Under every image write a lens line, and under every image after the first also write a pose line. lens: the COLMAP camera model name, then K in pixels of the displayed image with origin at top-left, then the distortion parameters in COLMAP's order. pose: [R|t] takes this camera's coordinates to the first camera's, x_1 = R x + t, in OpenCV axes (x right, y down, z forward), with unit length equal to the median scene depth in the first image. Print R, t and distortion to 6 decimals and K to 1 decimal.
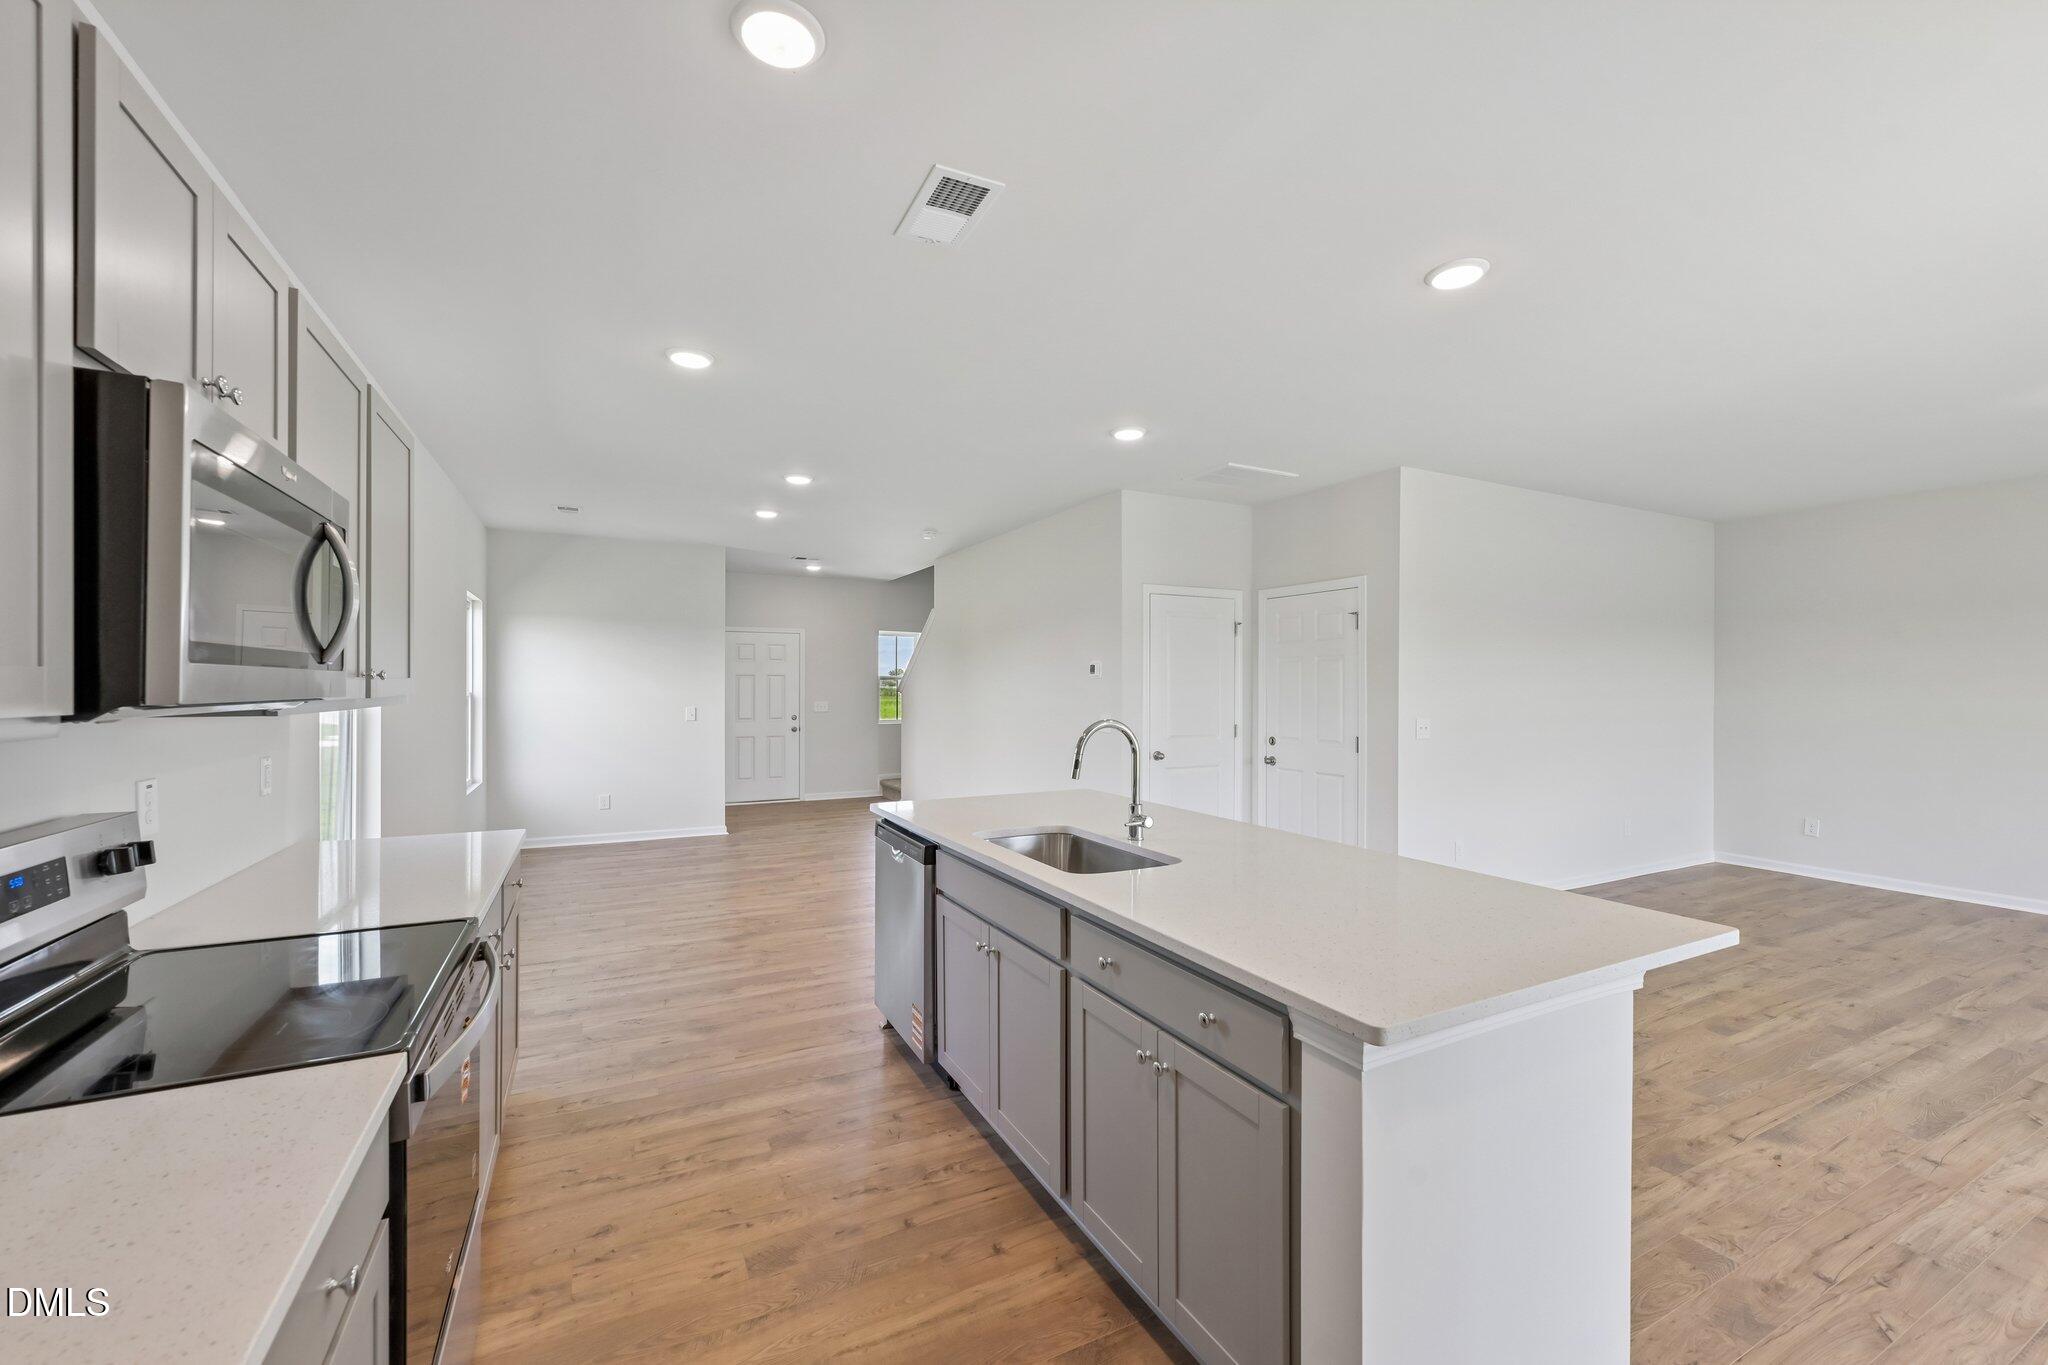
lens RADIAL K [[821.8, 0, 1020.3], [0, 821.8, 688.2], [0, 0, 1]] dist [-0.000451, -0.000026]
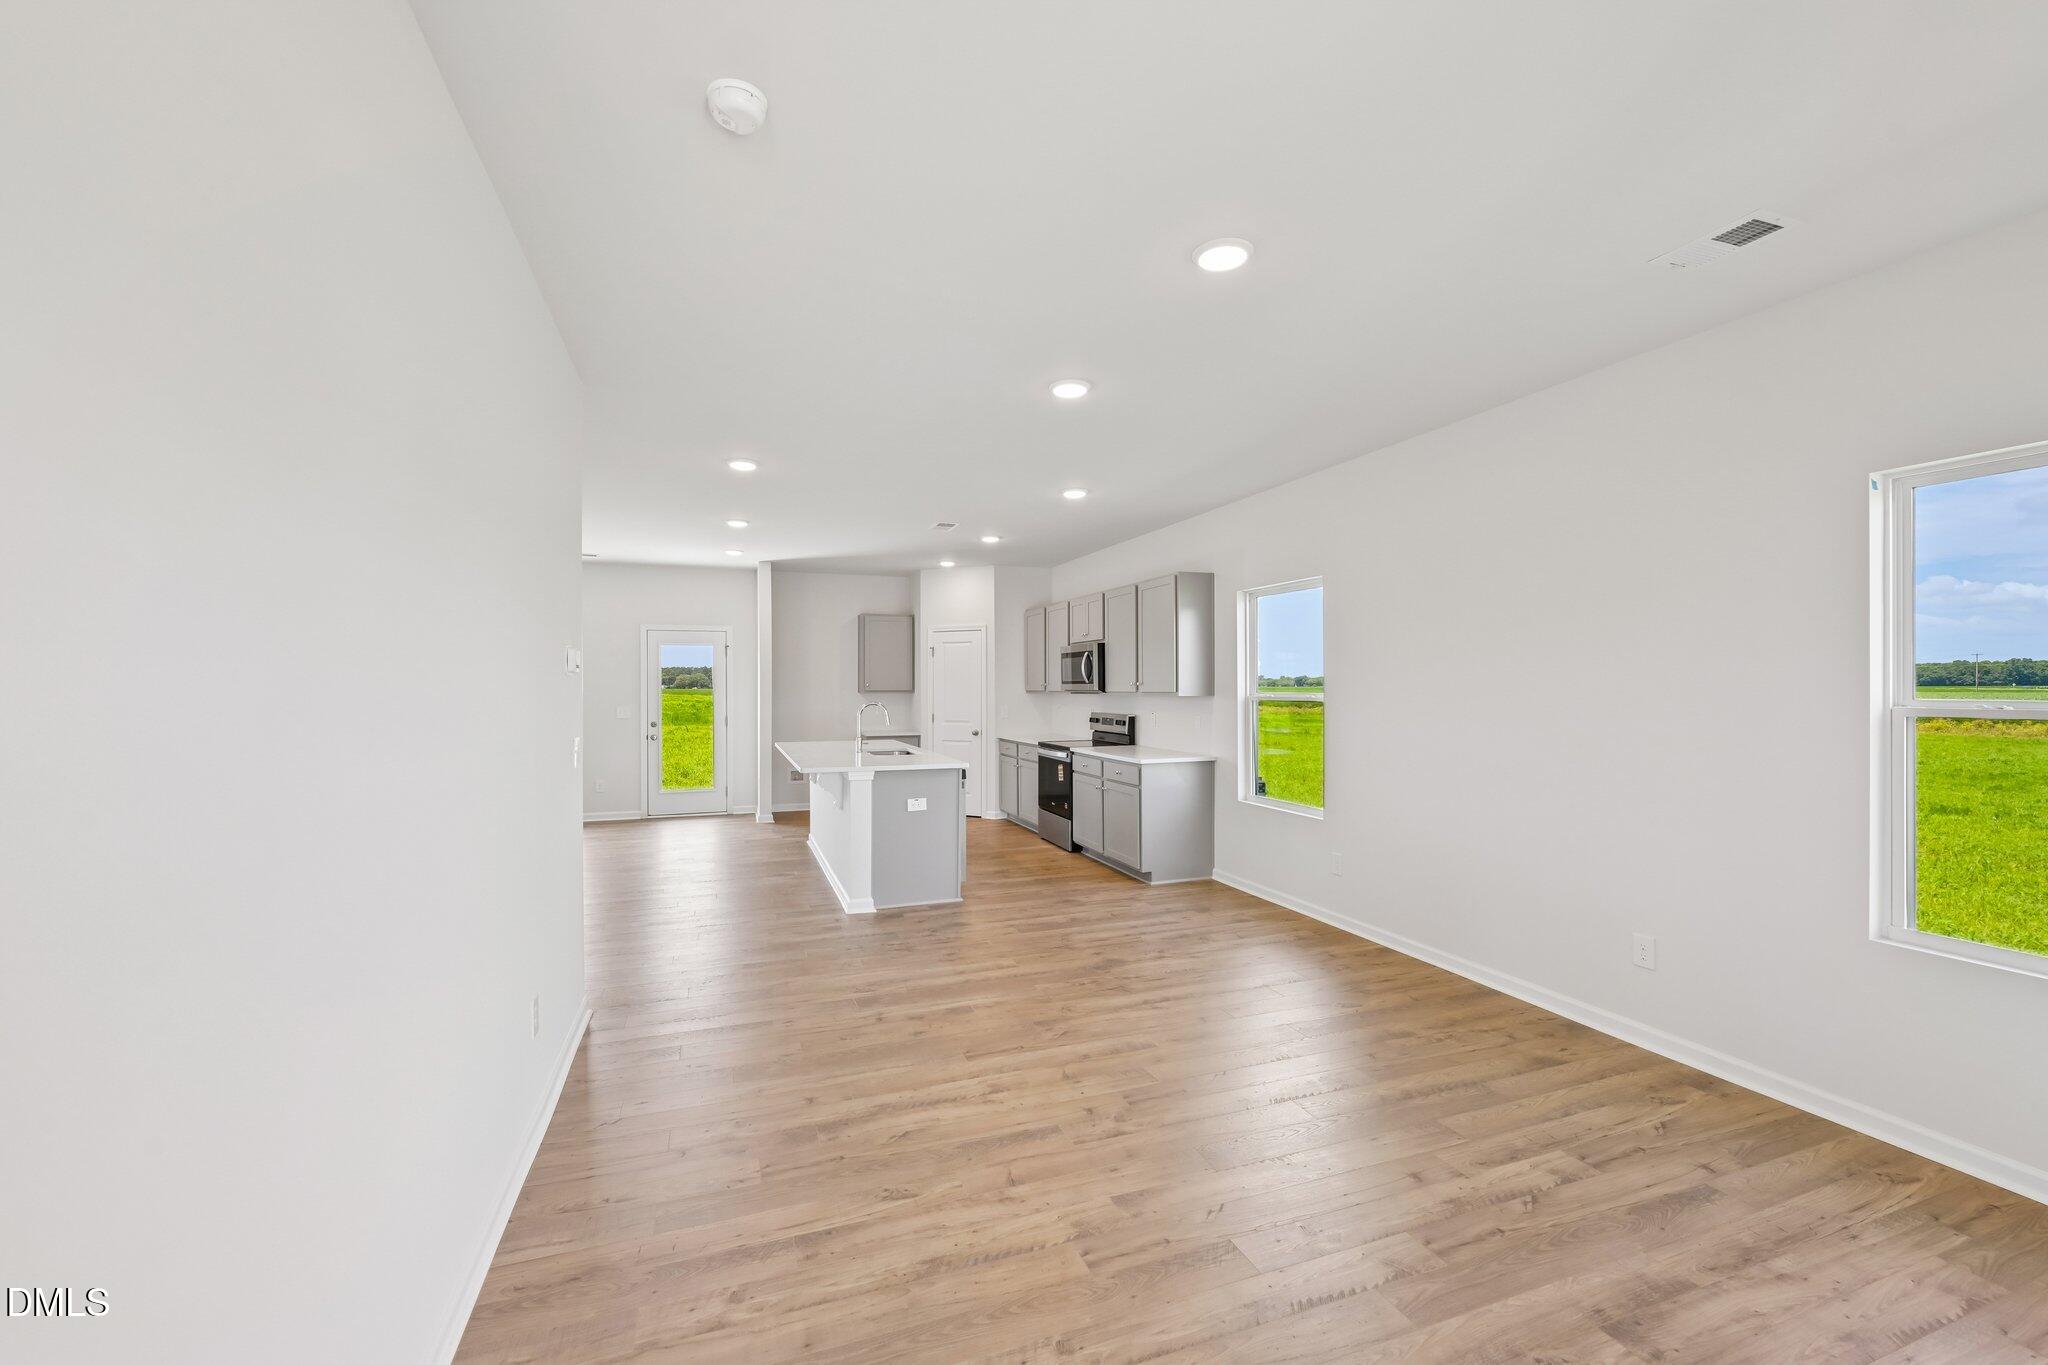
lens RADIAL K [[822.5, 0, 1024.0], [0, 822.5, 682.5], [0, 0, 1]] dist [0.009529, 0.000050]
pose [[-0.993117, -0.000793, 0.117121, -0.370235], [-0.000916, 0.999999, -0.000998, -0.009460], [-0.117120, -0.001098, -0.993117, 2.004080]]
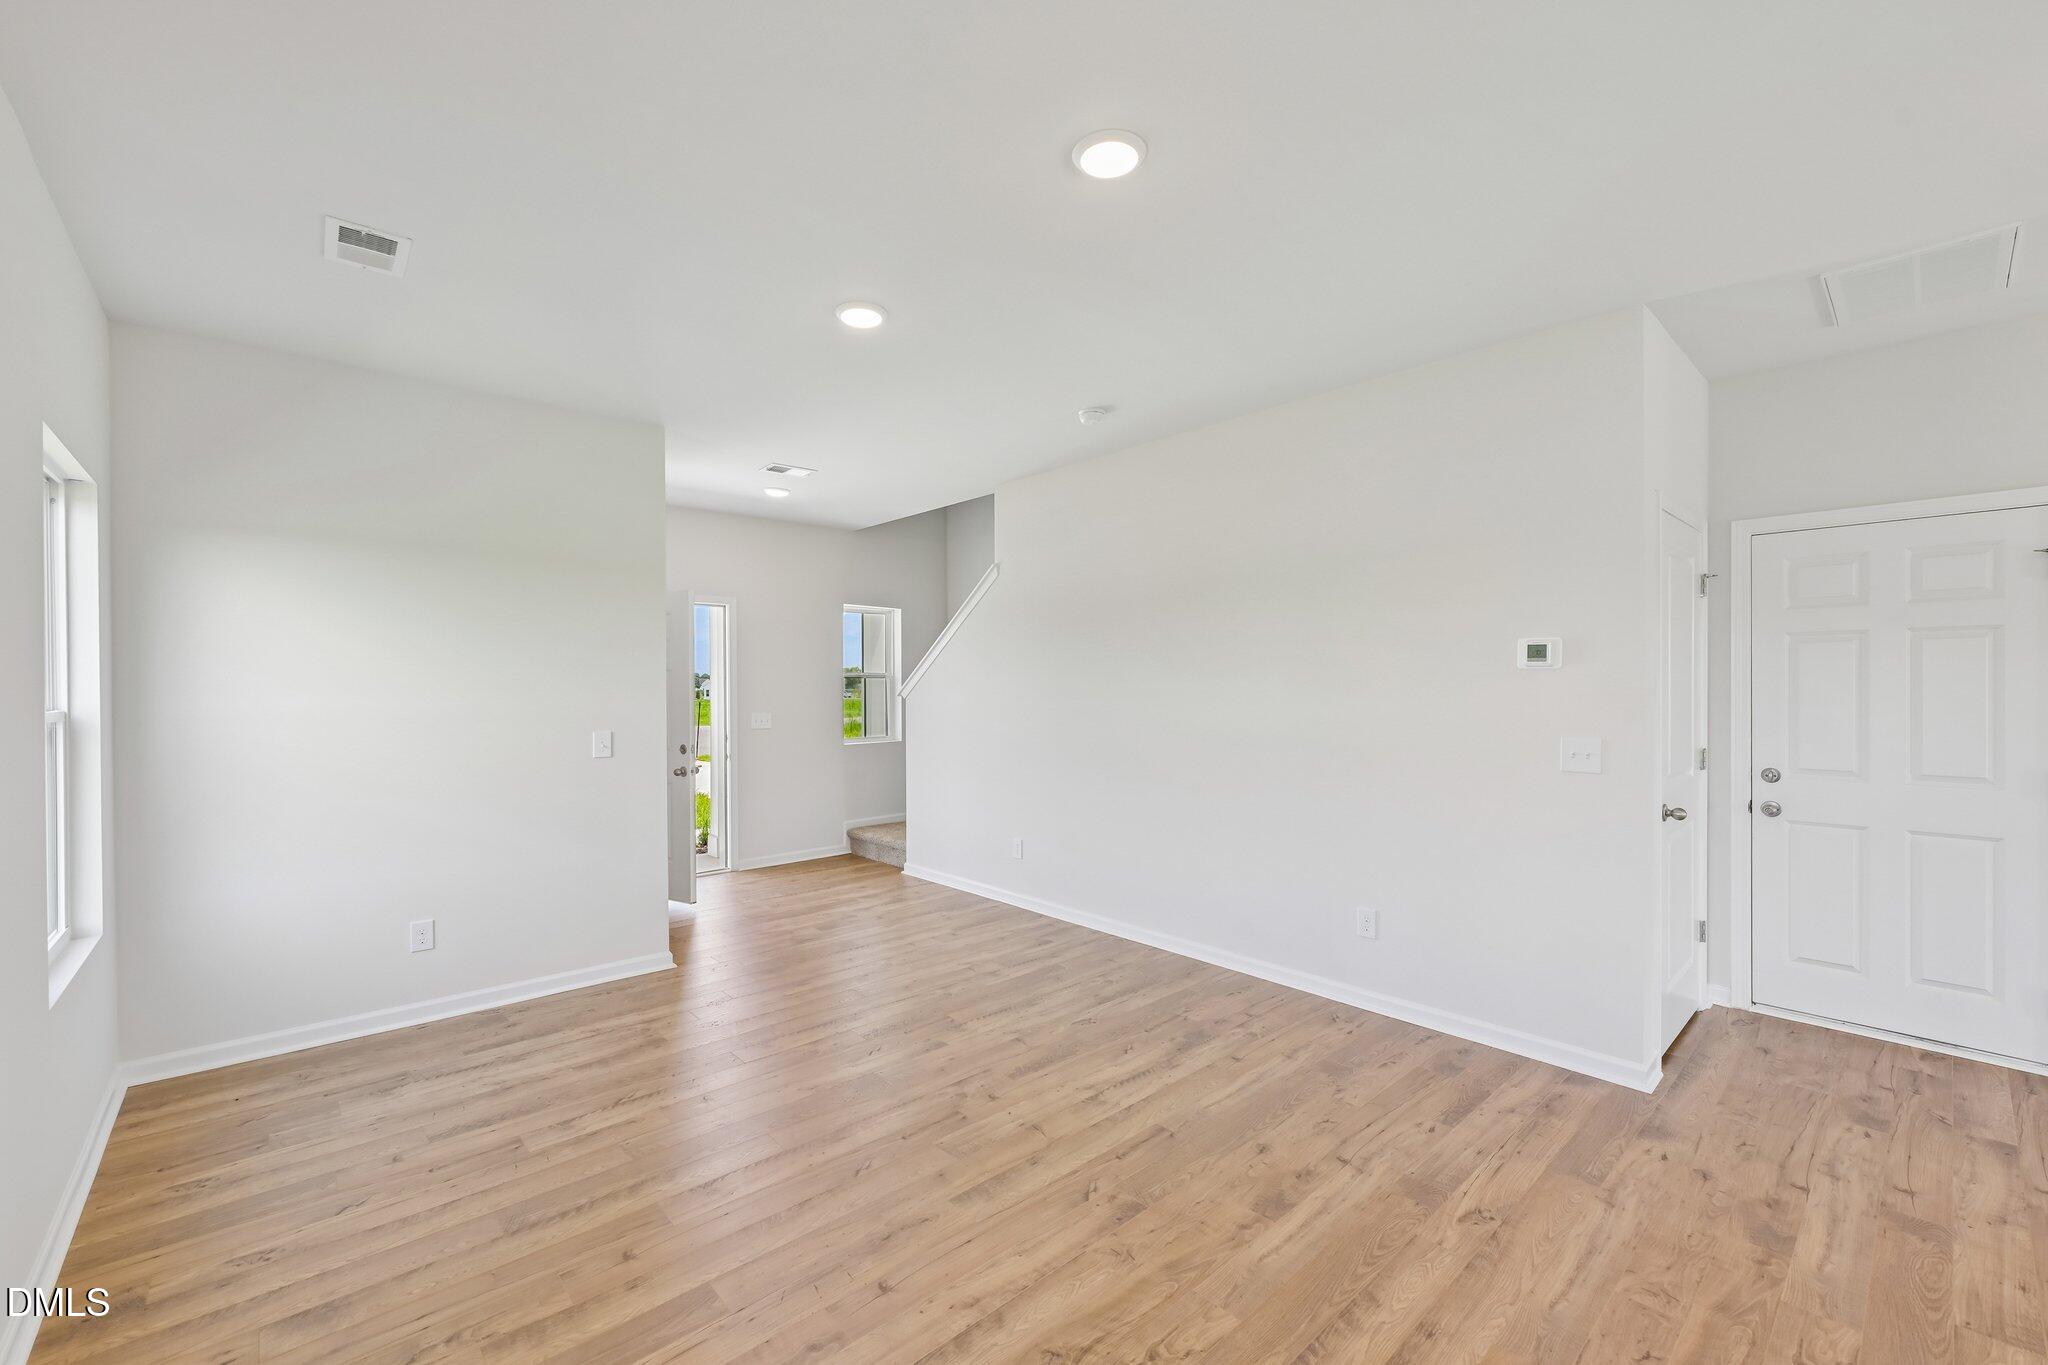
lens RADIAL K [[835.5, 0, 1019.6], [0, 835.5, 687.3], [0, 0, 1]] dist [0.000310, -0.000136]
pose [[0.966425, -0.007745, 0.256833, -0.491311], [0.007755, 0.999969, 0.000973, -0.005502], [-0.256832, 0.001052, 0.966455, 0.741504]]
